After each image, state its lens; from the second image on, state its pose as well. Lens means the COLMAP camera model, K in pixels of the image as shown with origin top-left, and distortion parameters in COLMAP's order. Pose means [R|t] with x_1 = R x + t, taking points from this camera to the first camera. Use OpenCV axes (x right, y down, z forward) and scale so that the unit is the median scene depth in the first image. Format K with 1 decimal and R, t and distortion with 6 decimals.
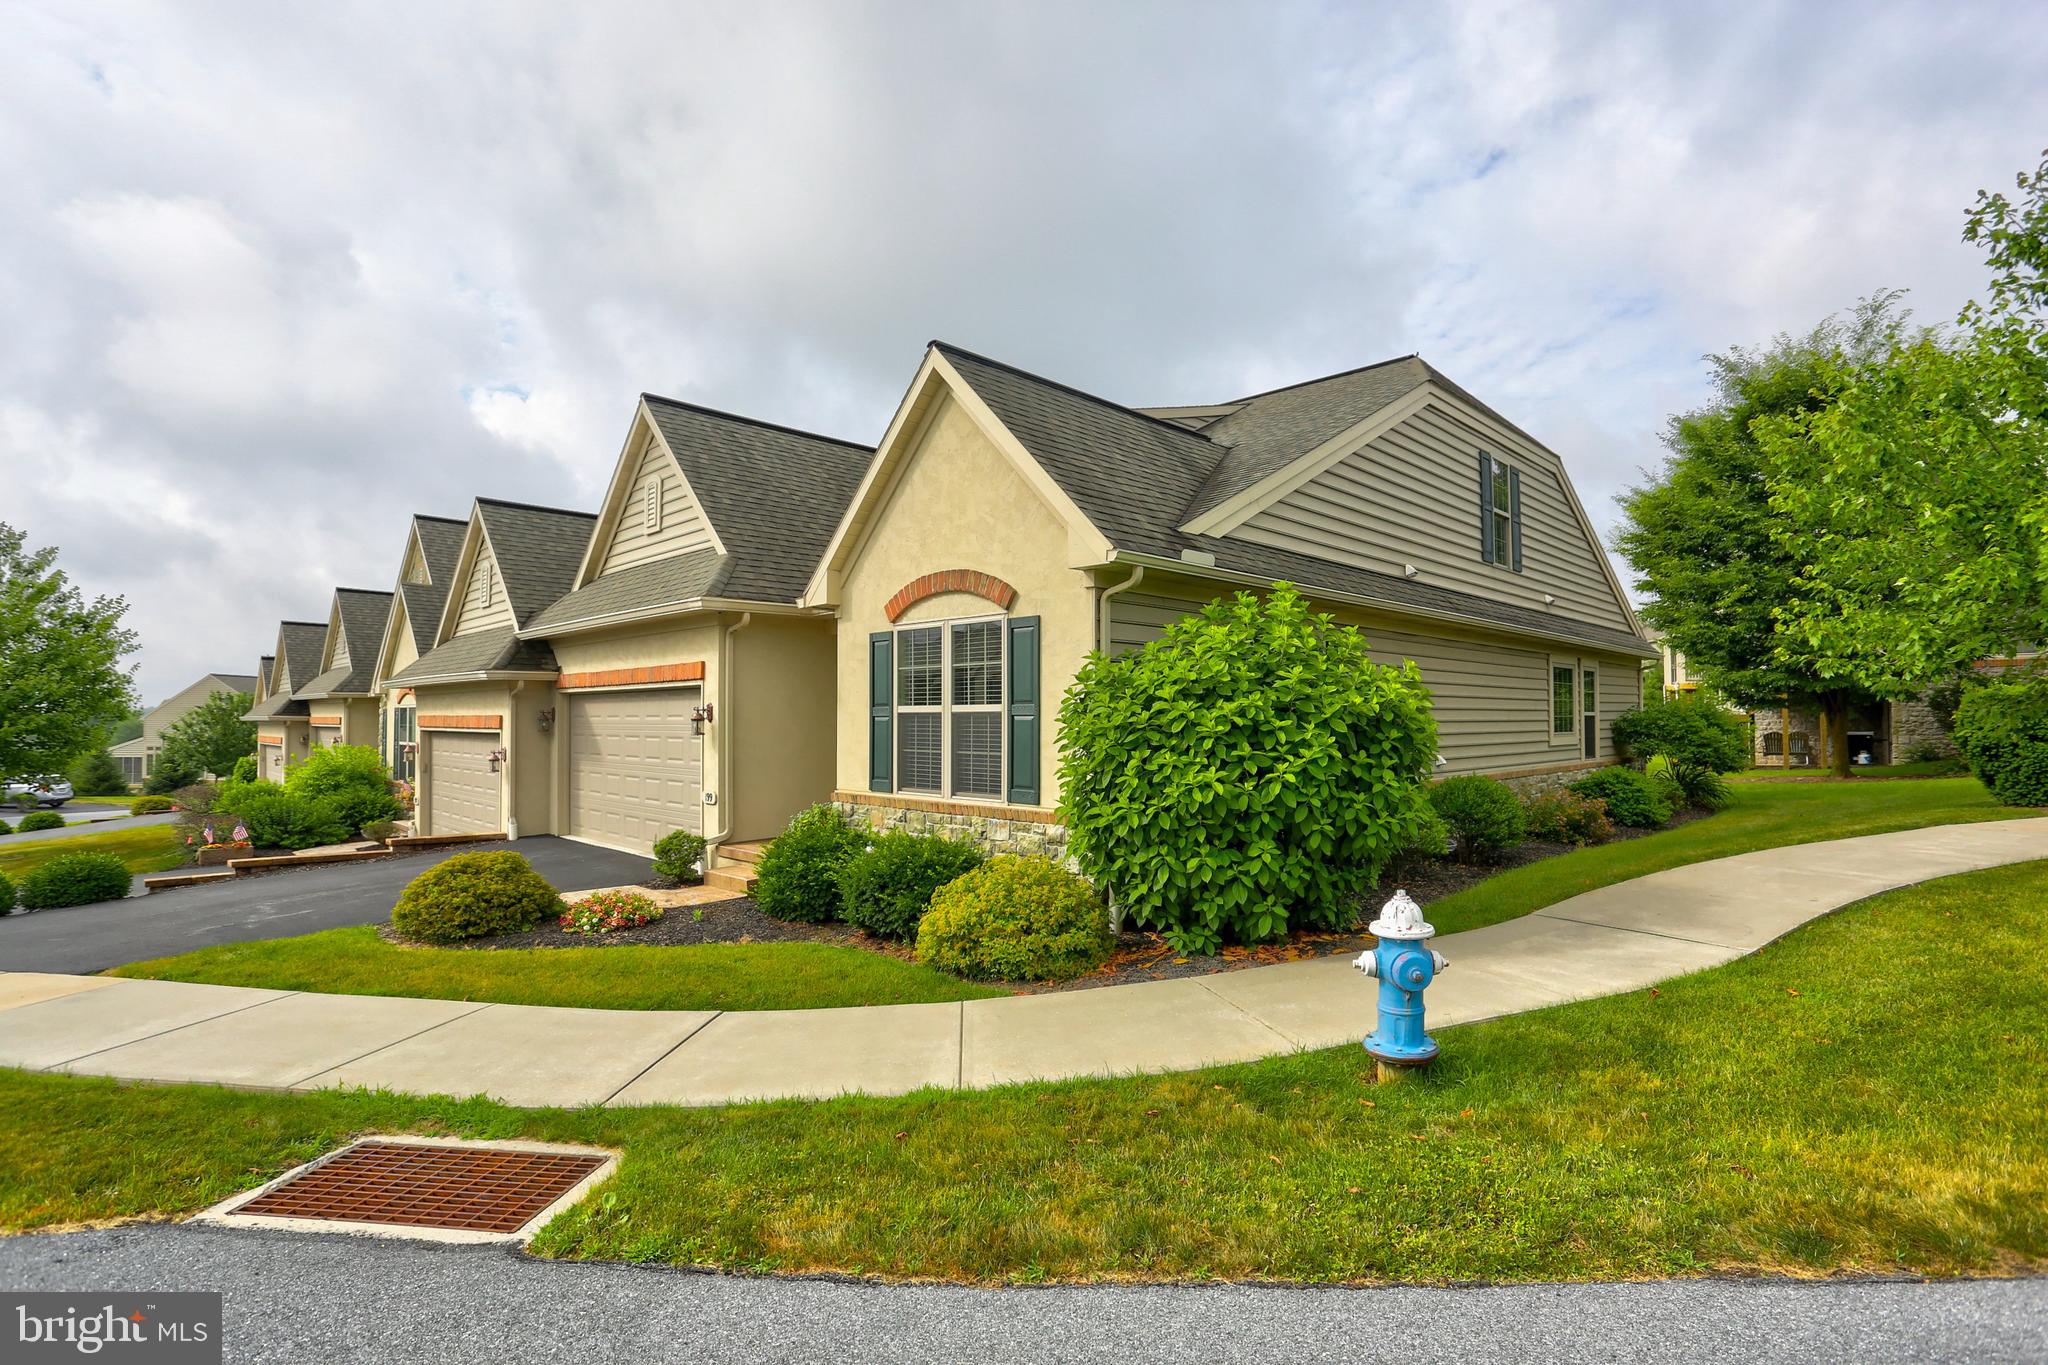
lens RADIAL K [[1009.3, 0, 1043.4], [0, 1009.3, 687.3], [0, 0, 1]] dist [-0.070582, 0.029438]
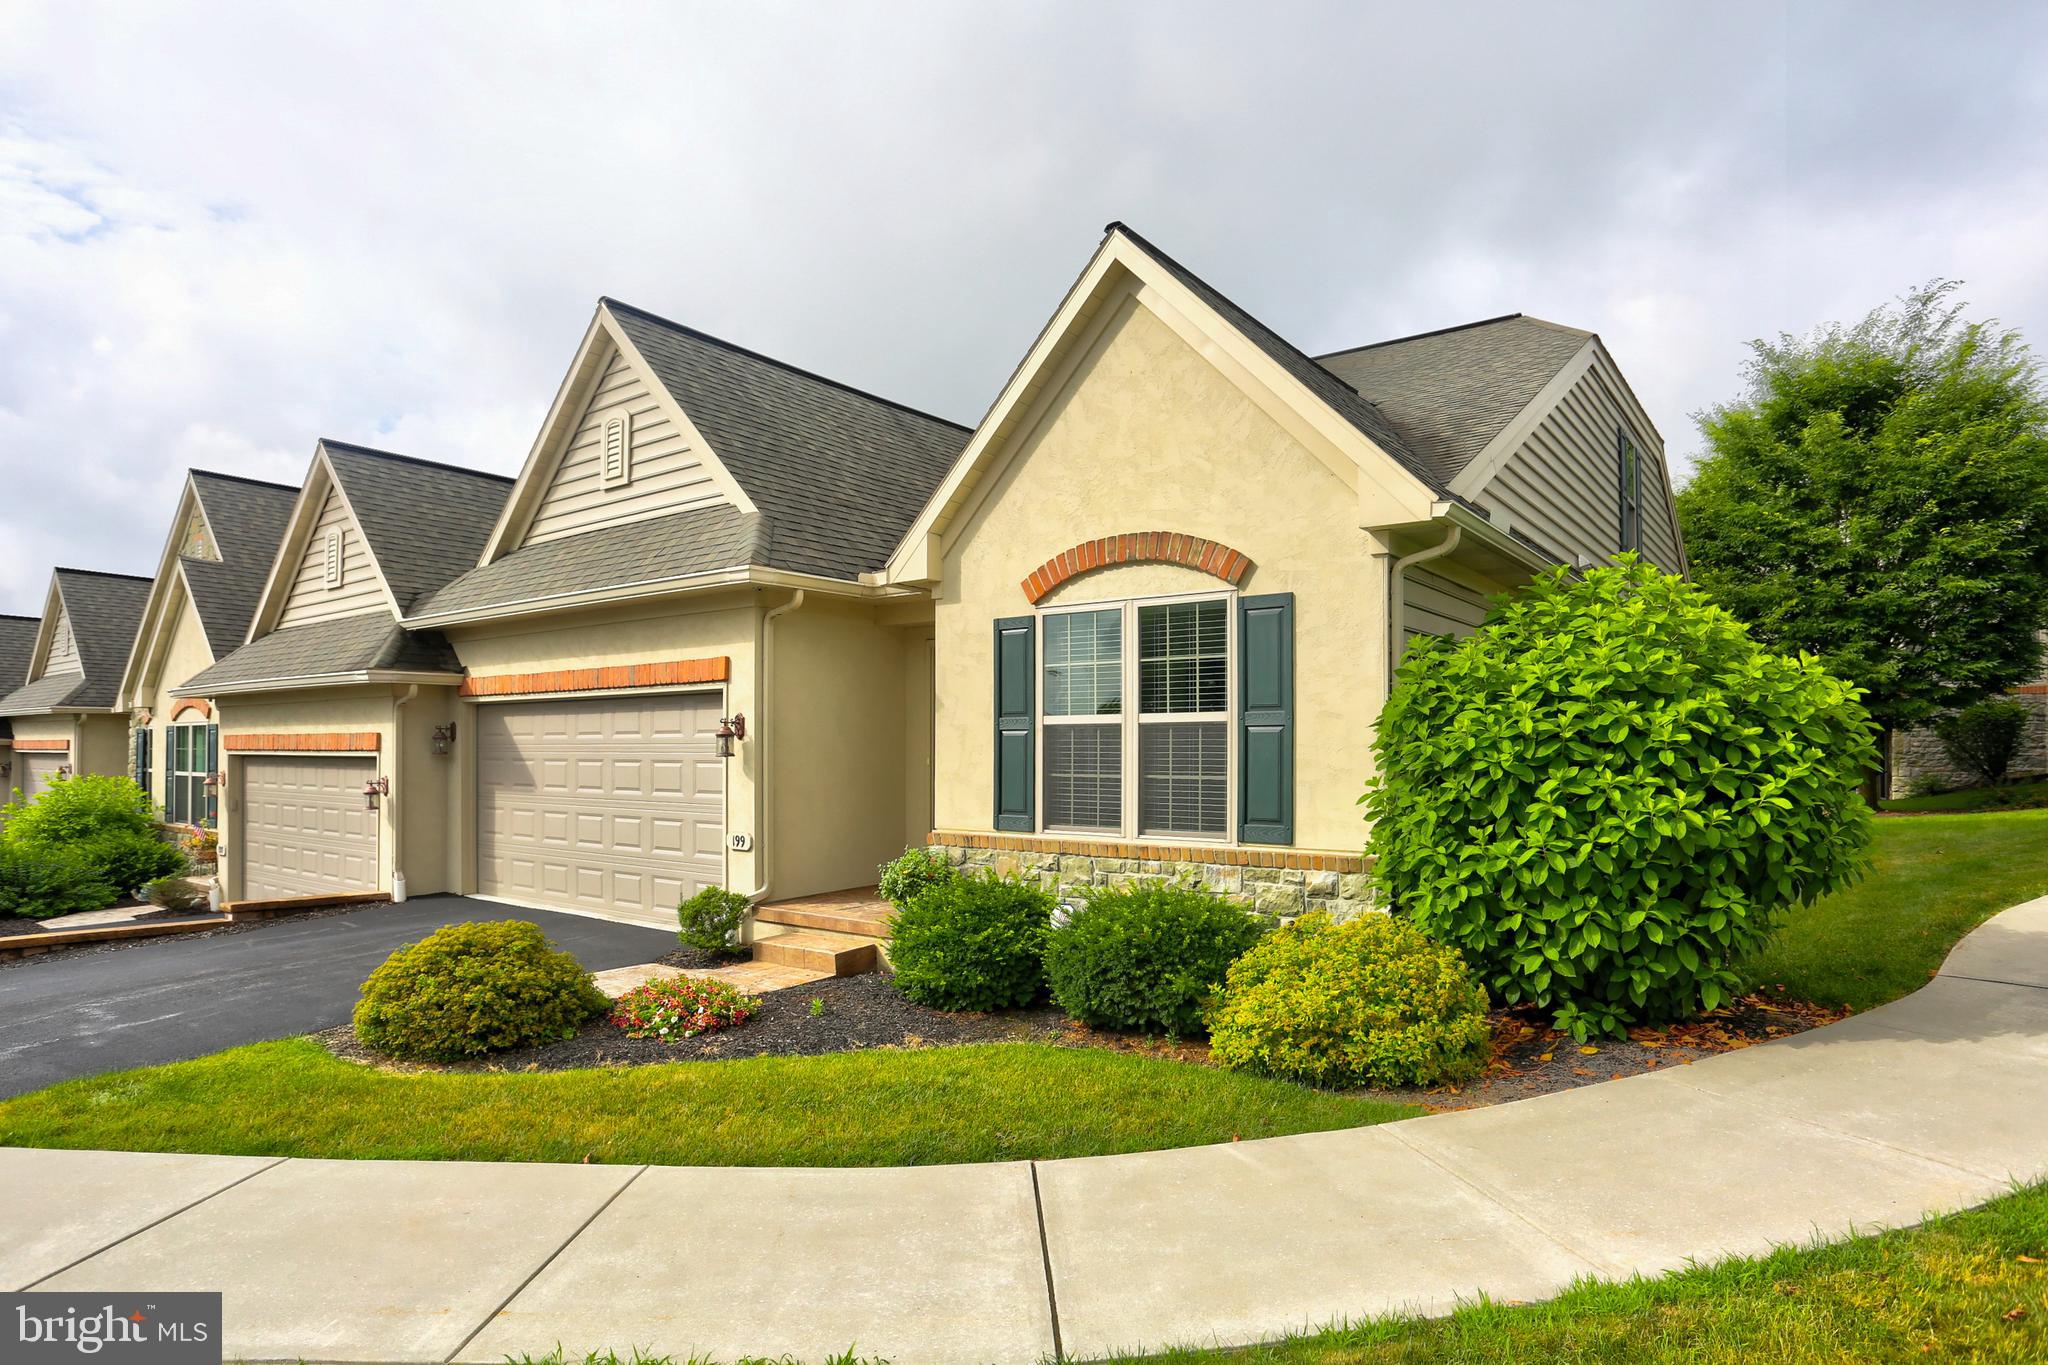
lens RADIAL K [[1133.7, 0, 1032.5], [0, 1133.7, 740.2], [0, 0, 1]] dist [-0.052244, 0.019590]
pose [[0.990462, 0.003945, 0.137727, -0.283292], [-0.006955, 0.999747, 0.021387, 0.020025], [-0.137608, -0.022141, 0.990239, 0.176438]]
